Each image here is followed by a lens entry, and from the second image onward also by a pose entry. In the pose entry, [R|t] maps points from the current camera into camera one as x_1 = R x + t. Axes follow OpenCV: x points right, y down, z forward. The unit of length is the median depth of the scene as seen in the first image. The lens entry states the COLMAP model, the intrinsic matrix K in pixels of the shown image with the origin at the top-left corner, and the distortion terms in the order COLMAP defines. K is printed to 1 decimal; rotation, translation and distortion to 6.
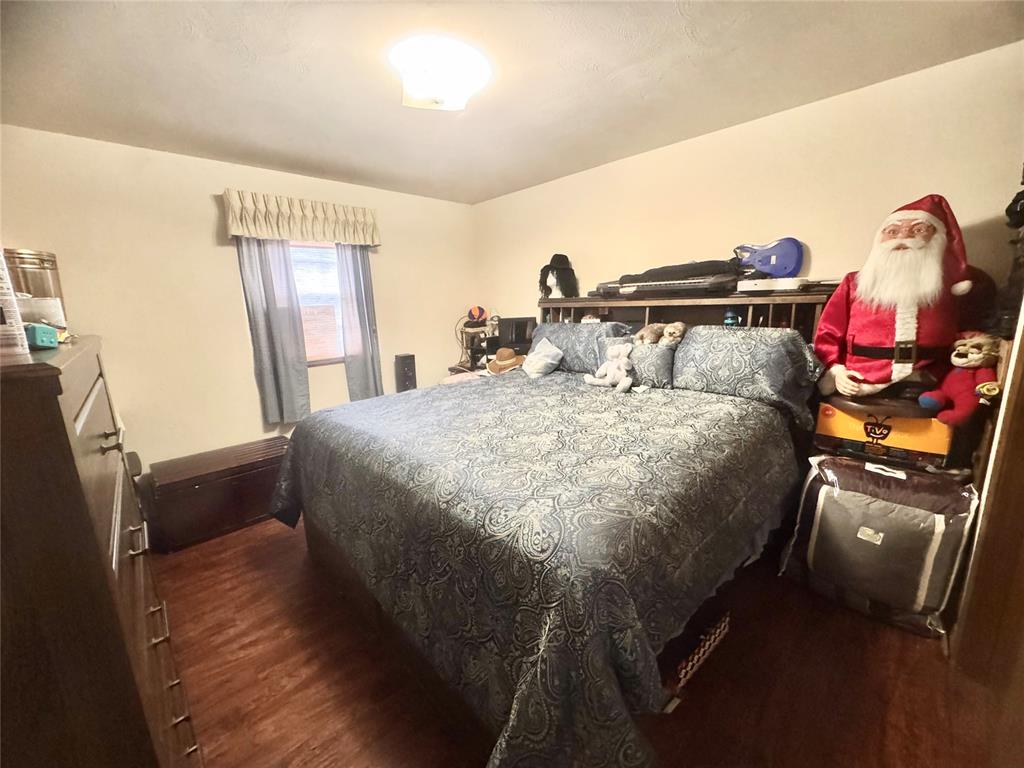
lens RADIAL K [[408.0, 0, 512.0], [0, 408.0, 384.0], [0, 0, 1]] dist [-0.003195, -0.000362]
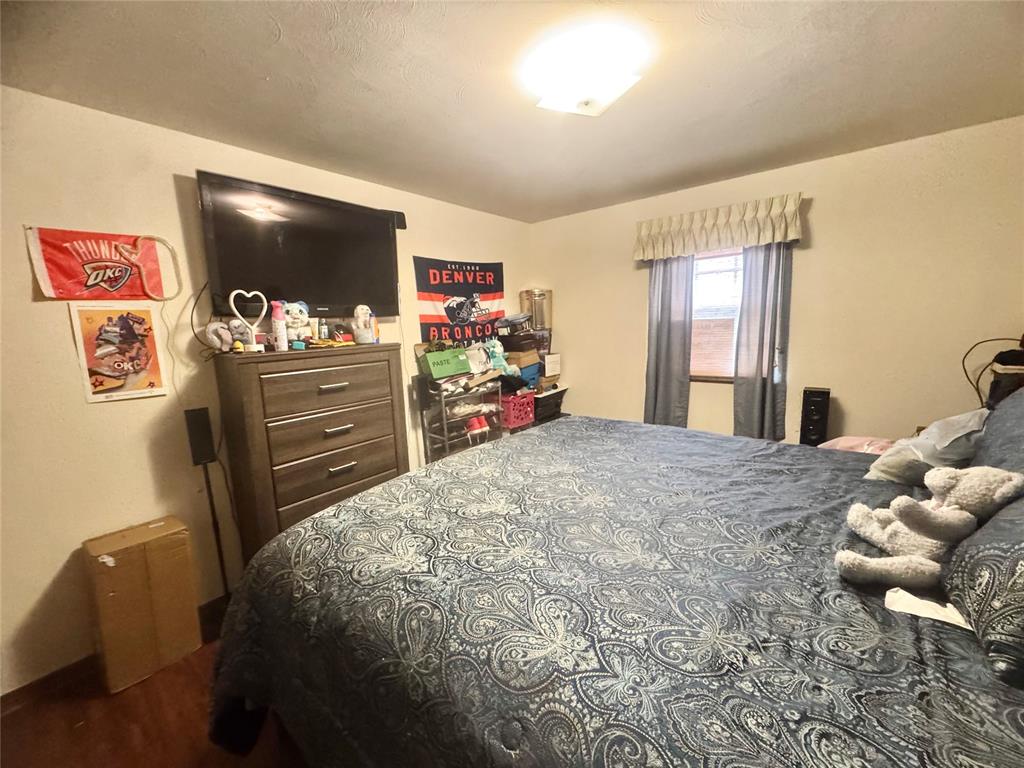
lens RADIAL K [[408.0, 0, 512.0], [0, 408.0, 384.0], [0, 0, 1]] dist [-0.003195, -0.000362]
pose [[0.108460, 0.174557, -0.978655, 0.454741], [-0.164511, 0.974041, 0.155502, -0.127207], [0.980394, 0.144134, 0.134361, 0.484754]]
